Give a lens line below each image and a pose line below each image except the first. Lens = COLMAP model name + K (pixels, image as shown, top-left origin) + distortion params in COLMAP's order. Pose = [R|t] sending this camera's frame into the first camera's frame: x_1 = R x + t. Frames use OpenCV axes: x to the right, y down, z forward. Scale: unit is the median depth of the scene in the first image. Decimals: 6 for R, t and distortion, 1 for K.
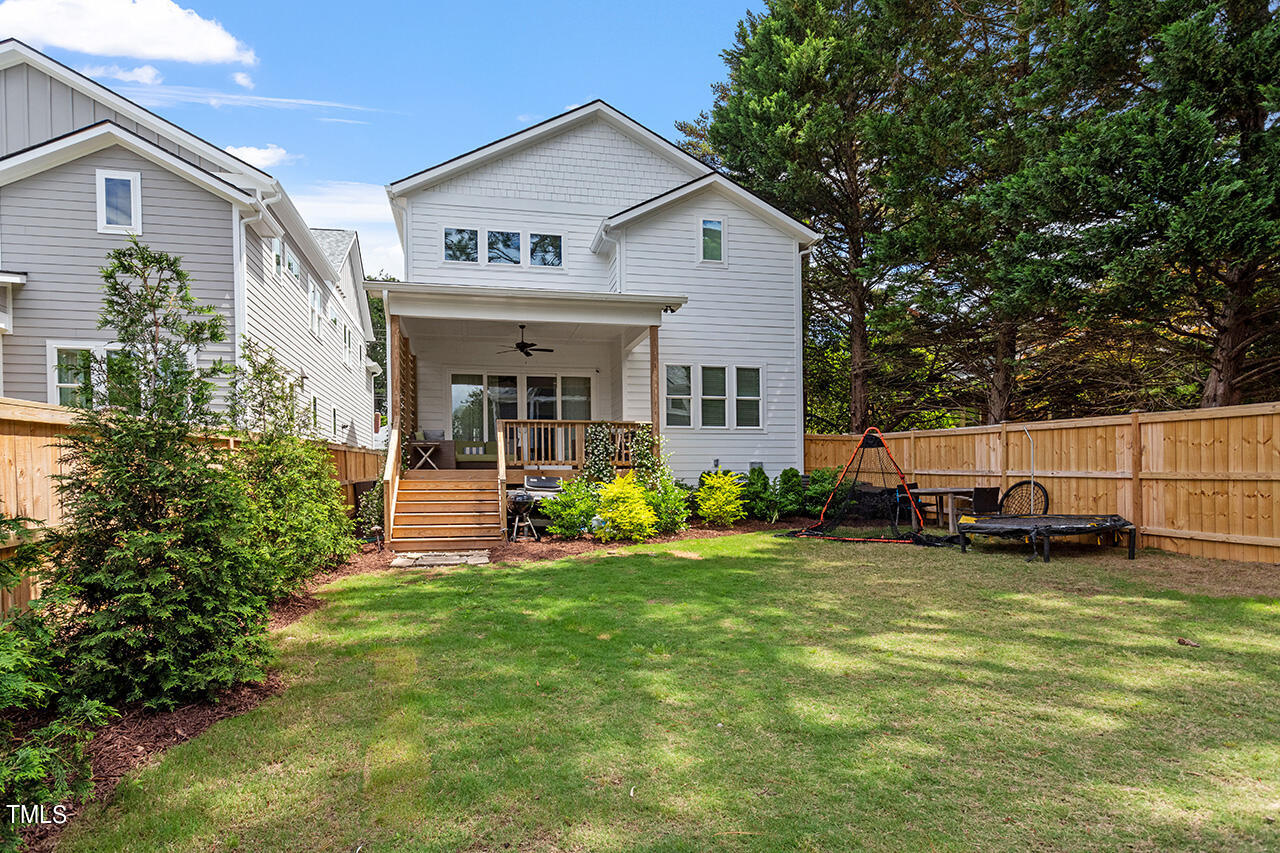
lens RADIAL K [[626.7, 0, 642.1], [0, 626.7, 470.3], [0, 0, 1]] dist [0.000134, -0.000062]
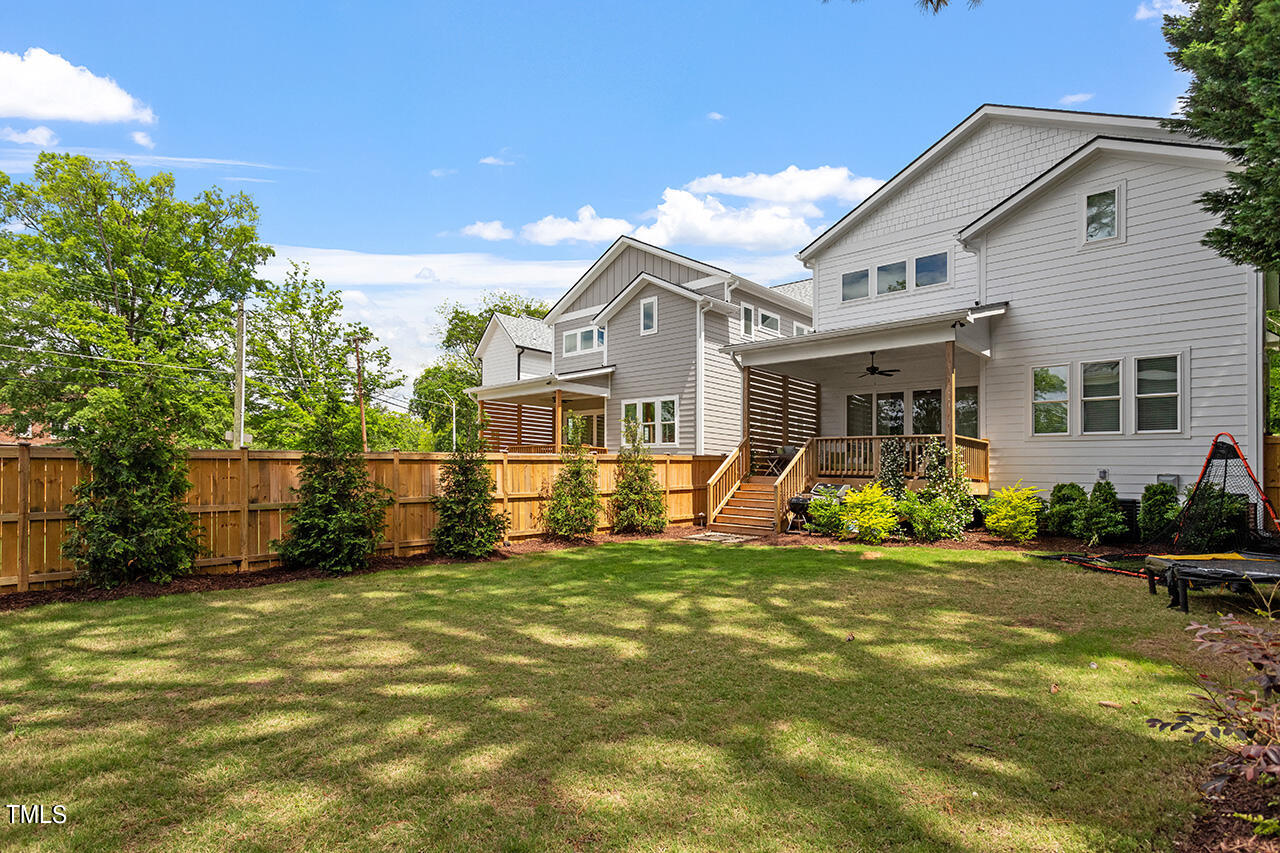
lens RADIAL K [[626.7, 0, 642.1], [0, 626.7, 470.3], [0, 0, 1]] dist [0.000134, -0.000062]
pose [[0.582705, 0.014126, -0.812561, 0.481103], [-0.015360, 0.999862, 0.006366, -0.014365], [0.812538, 0.008772, 0.582842, -0.009637]]
